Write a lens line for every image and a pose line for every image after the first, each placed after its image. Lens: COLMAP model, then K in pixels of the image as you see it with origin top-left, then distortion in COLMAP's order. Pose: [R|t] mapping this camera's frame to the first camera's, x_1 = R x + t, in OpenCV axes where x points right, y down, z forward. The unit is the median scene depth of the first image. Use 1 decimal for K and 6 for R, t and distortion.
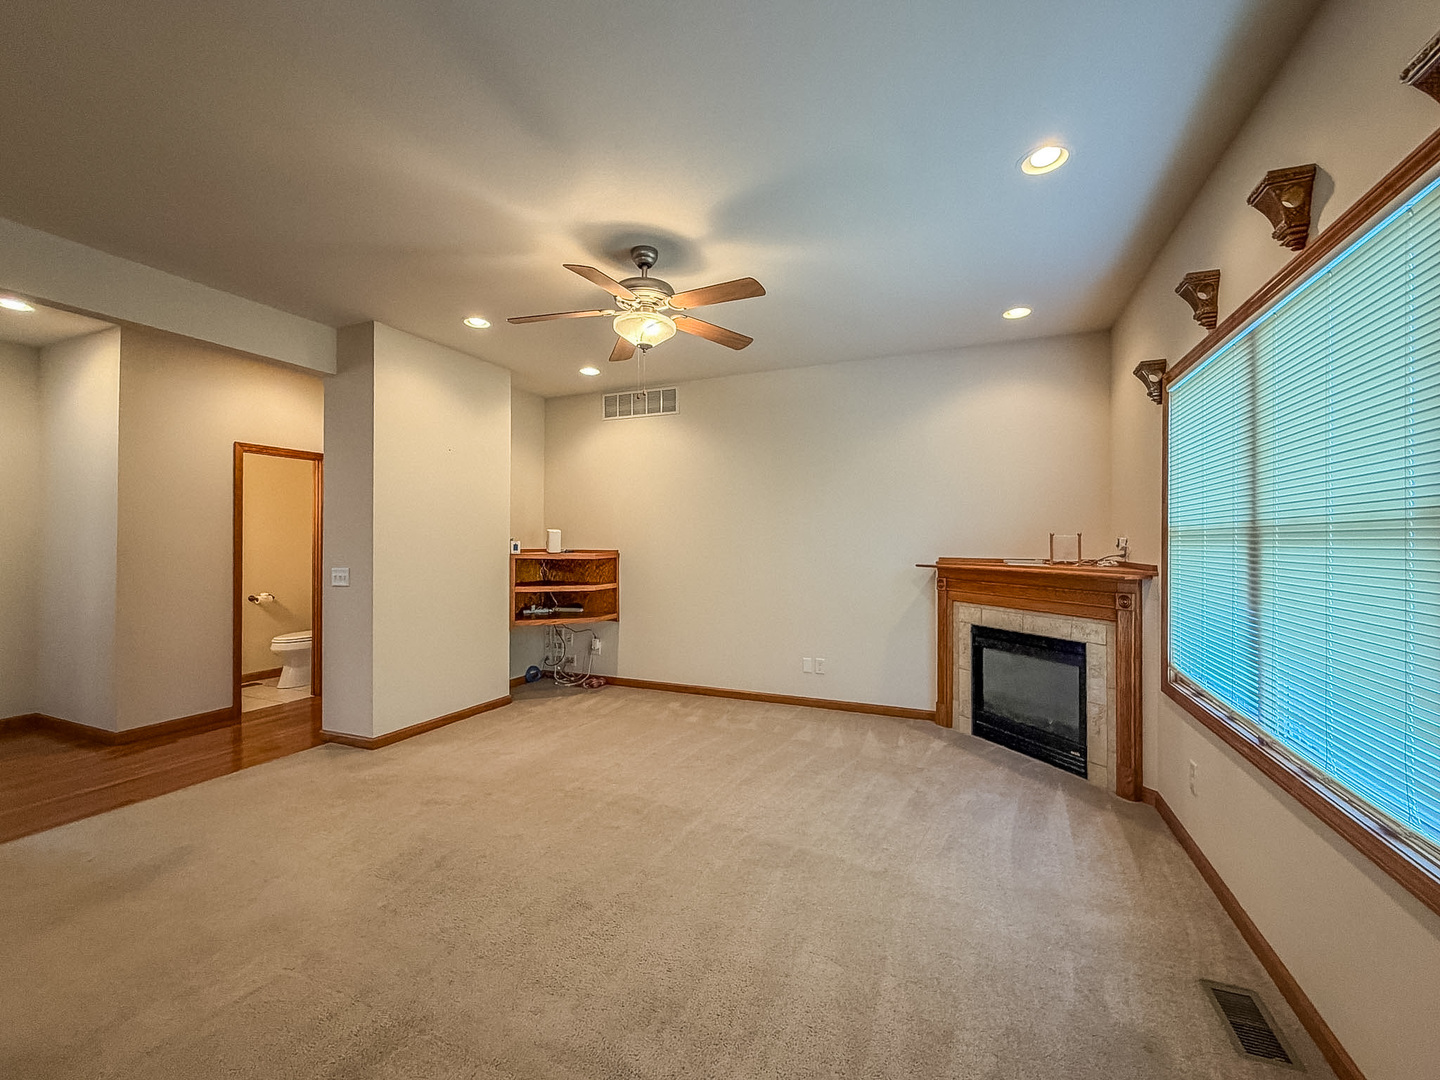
lens RADIAL K [[589.4, 0, 707.9], [0, 589.4, 536.8], [0, 0, 1]] dist [0.000710, -0.000263]
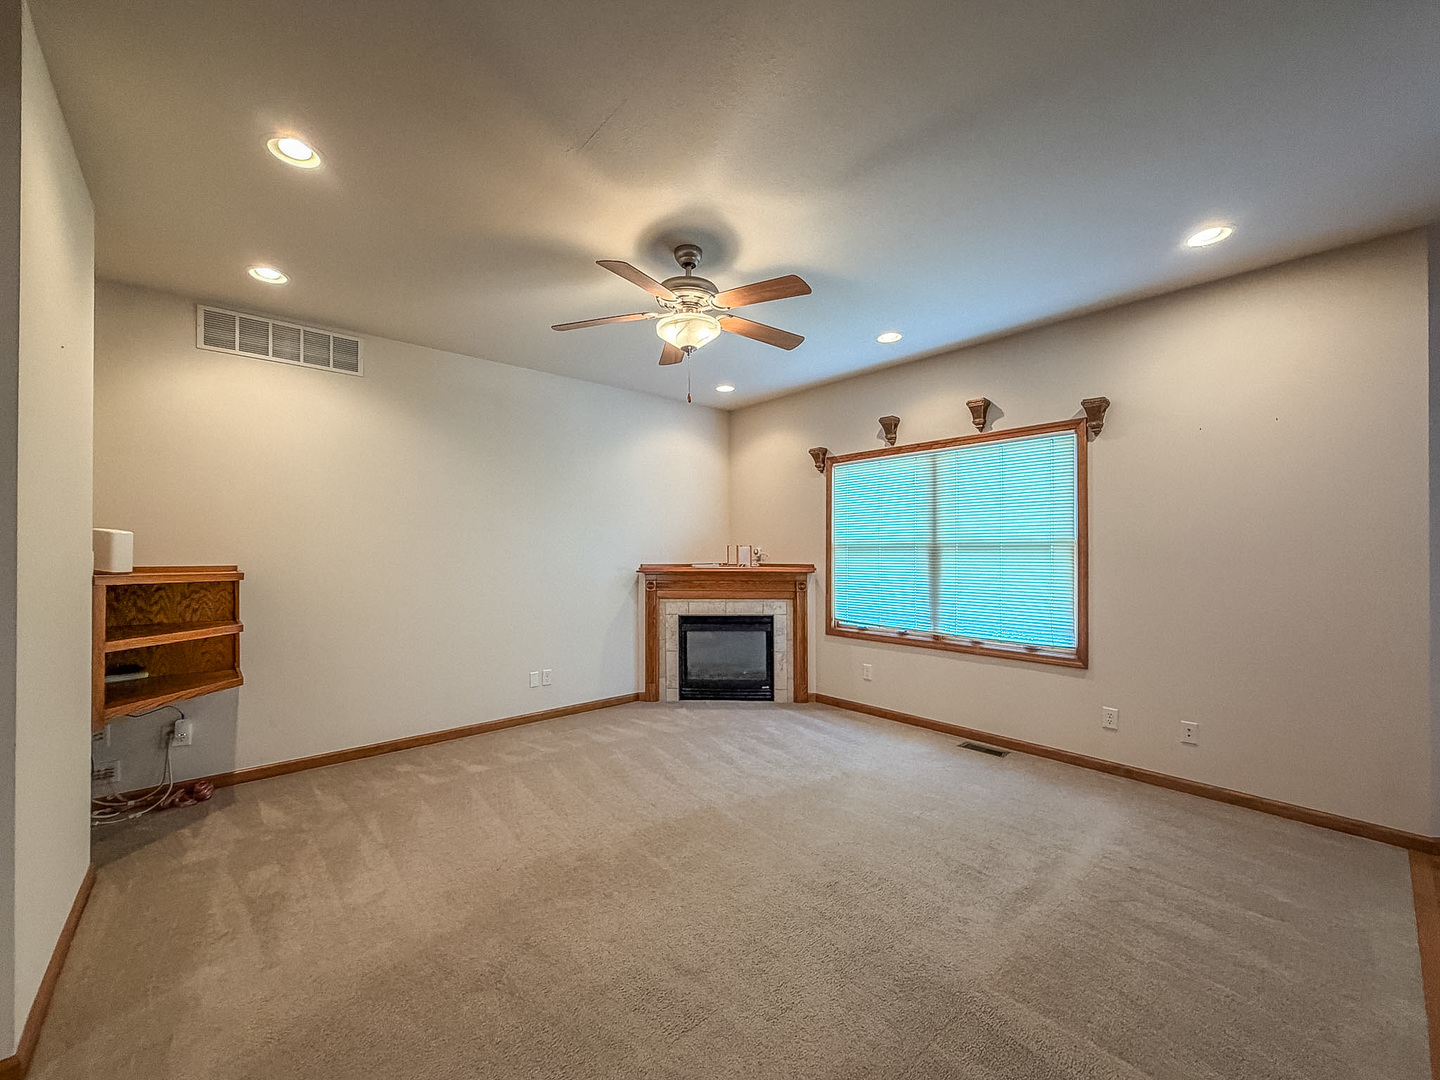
lens RADIAL K [[589.4, 0, 705.1], [0, 589.4, 548.4], [0, 0, 1]] dist [0.000710, -0.000263]
pose [[0.425920, 0.001523, 0.904760, -0.702012], [-0.005371, 0.999985, 0.000845, 0.001267], [-0.904745, -0.005219, 0.425922, 0.403229]]
